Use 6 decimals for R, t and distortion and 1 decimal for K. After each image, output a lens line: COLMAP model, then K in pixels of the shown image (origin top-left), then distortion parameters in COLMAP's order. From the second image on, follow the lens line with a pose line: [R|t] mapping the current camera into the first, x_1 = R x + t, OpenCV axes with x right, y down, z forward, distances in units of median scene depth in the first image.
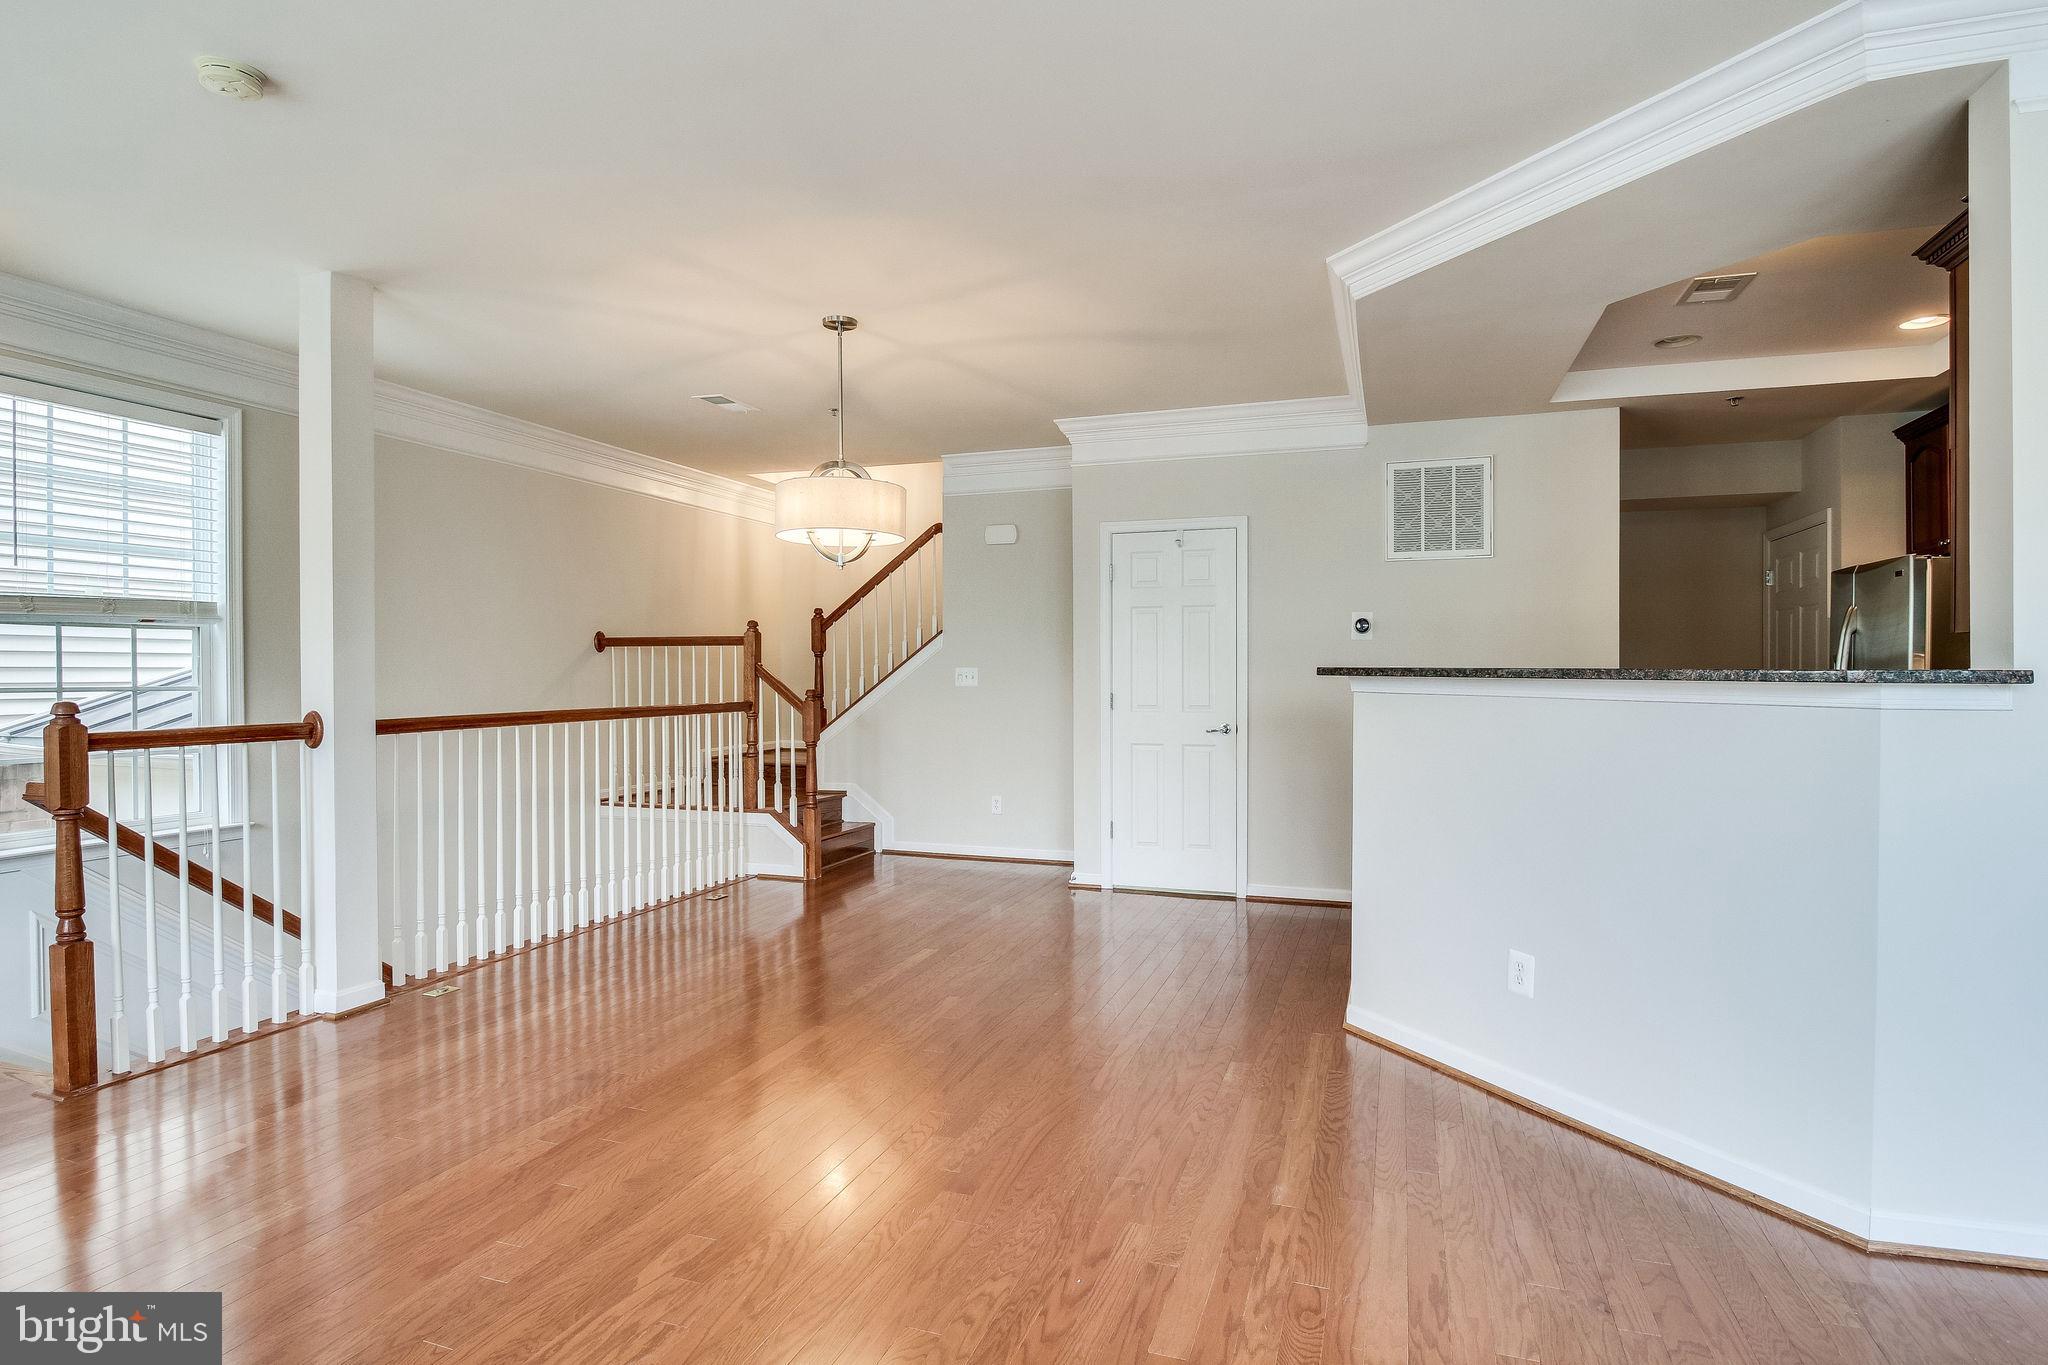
lens RADIAL K [[1056.3, 0, 1039.4], [0, 1056.3, 668.5], [0, 0, 1]] dist [0.015950, -0.019792]
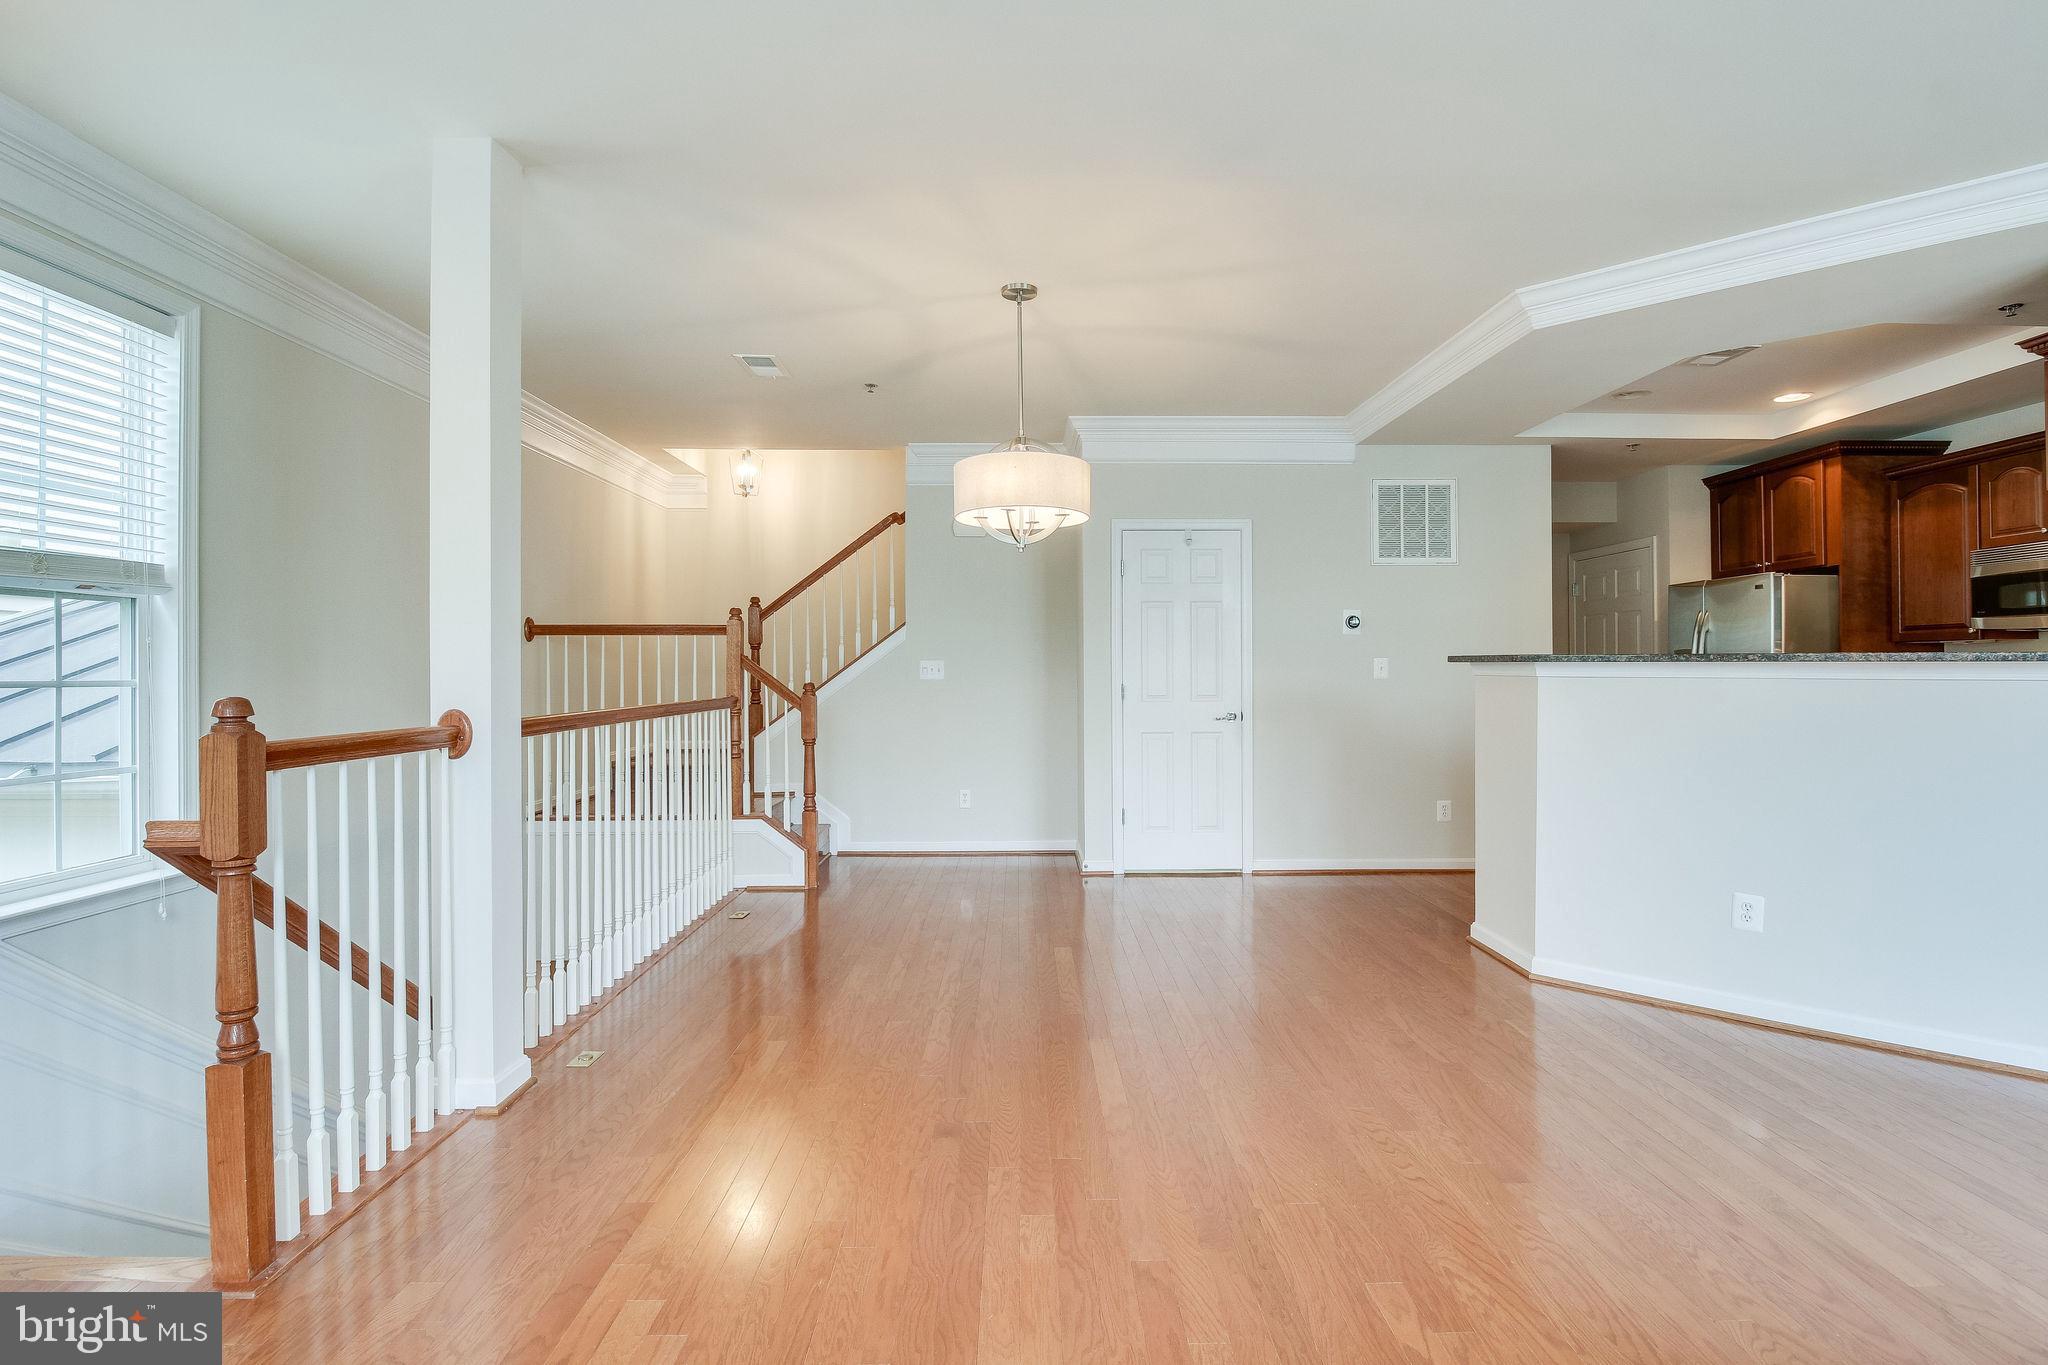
lens RADIAL K [[984.9, 0, 1027.2], [0, 984.9, 656.2], [0, 0, 1]] dist [0.014142, -0.023890]
pose [[0.937737, 0.002263, 0.347340, -0.401477], [0.001970, 0.999928, -0.011831, 0.008050], [-0.347341, 0.011778, 0.937665, 0.144815]]
